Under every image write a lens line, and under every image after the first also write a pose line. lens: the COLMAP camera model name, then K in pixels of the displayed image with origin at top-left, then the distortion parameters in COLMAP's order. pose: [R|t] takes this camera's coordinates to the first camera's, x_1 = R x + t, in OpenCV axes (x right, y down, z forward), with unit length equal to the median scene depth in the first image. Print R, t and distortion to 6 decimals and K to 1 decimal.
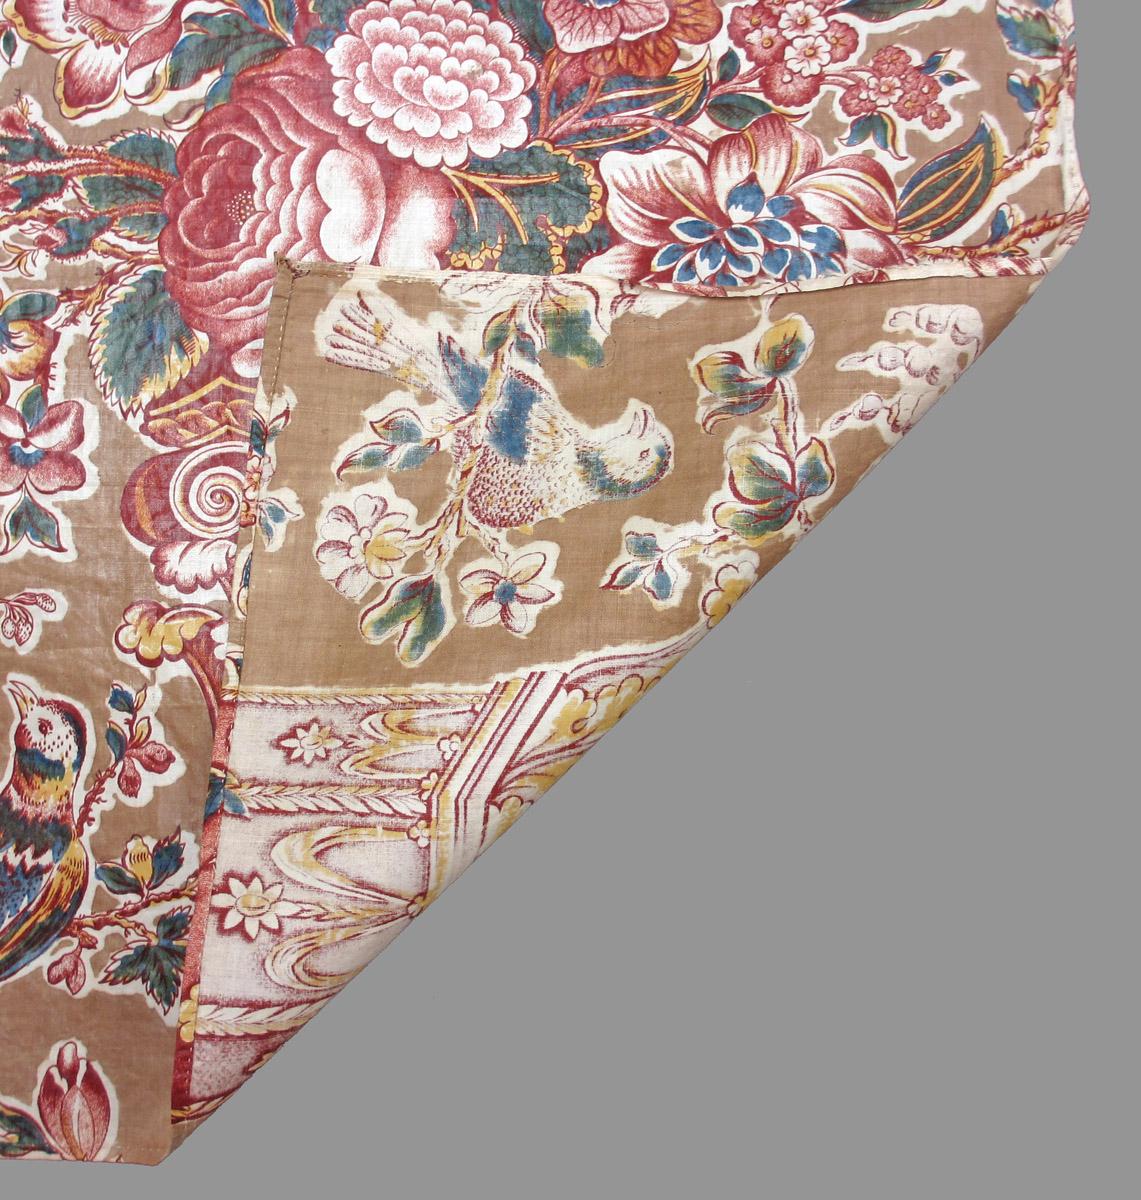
lens RADIAL K [[1463.5, 0, 570.5], [0, 1463.5, 600.0], [0, 0, 1]] dist [-0.105787, 0.028336]
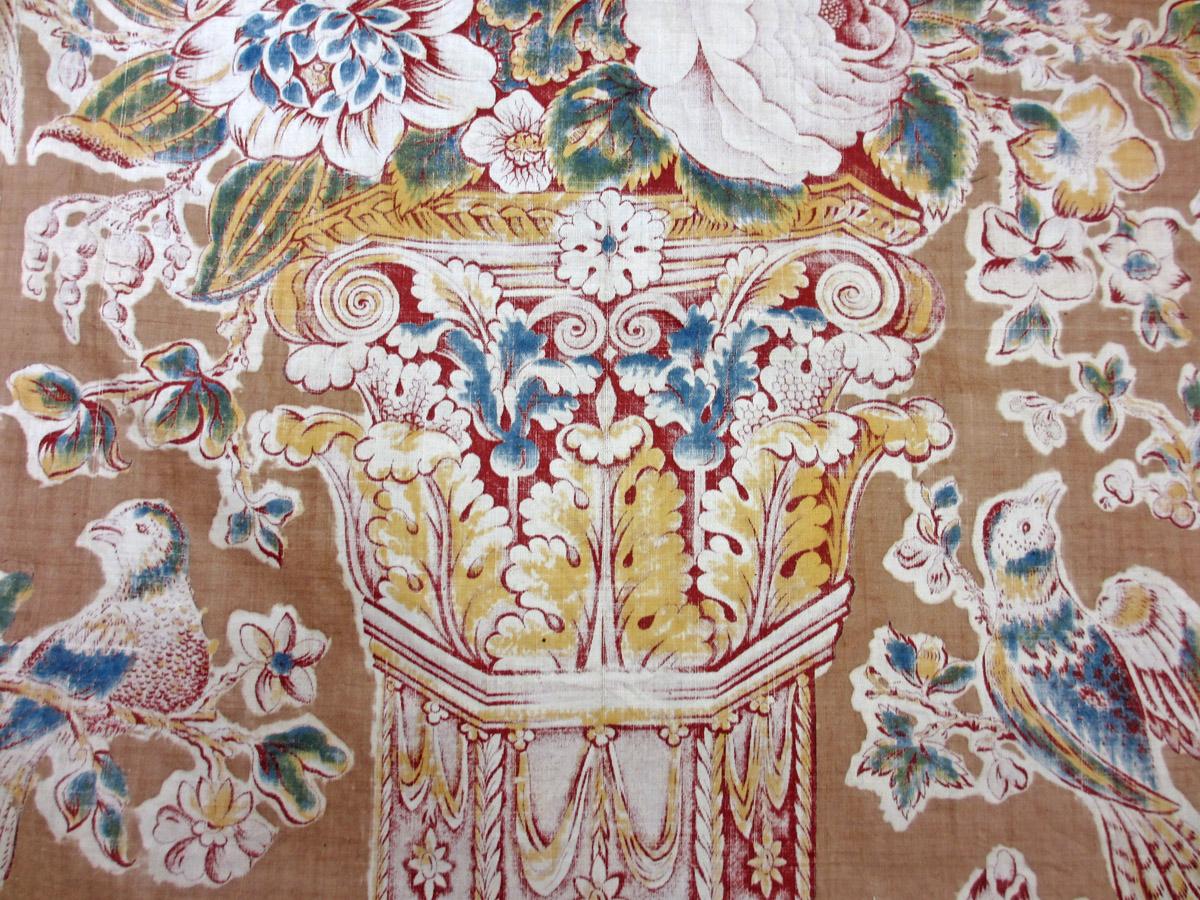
lens RADIAL K [[978.6, 0, 600.0], [0, 978.6, 450.0], [0, 0, 1]] dist [-0.000554, -0.397754]
pose [[-0.036998, -0.994000, 0.102930, 0.025352], [0.977315, -0.014498, 0.211292, 0.072222], [-0.208532, 0.108412, 0.971988, 0.299902]]
